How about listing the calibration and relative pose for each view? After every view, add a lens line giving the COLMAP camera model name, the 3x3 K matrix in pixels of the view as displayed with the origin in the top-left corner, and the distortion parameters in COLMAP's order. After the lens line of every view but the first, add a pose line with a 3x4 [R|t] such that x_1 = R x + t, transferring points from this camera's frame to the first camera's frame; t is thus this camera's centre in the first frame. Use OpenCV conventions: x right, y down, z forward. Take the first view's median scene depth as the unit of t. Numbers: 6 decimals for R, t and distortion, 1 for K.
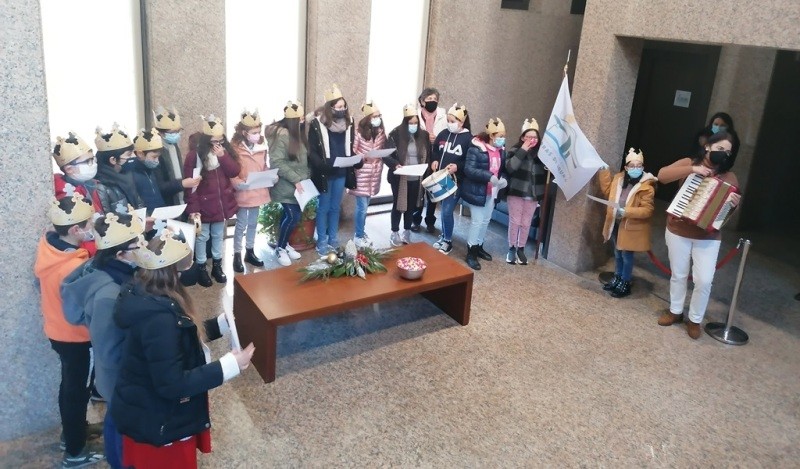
lens RADIAL K [[569.9, 0, 396.1], [0, 569.9, 189.6], [0, 0, 1]] dist [0.008529, 0.001333]
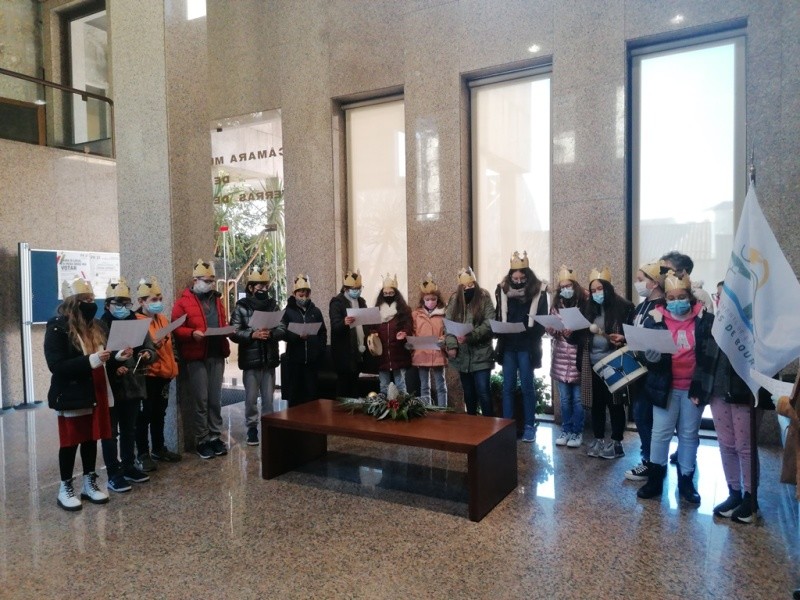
lens RADIAL K [[591.1, 0, 400.0], [0, 591.1, 300.0], [0, 0, 1]] dist [0.104671, -0.137467]
pose [[0.466423, -0.047090, -0.883307, 0.775701], [-0.208044, 0.964730, -0.161287, 0.108615], [0.859748, 0.258995, 0.440176, 0.511173]]
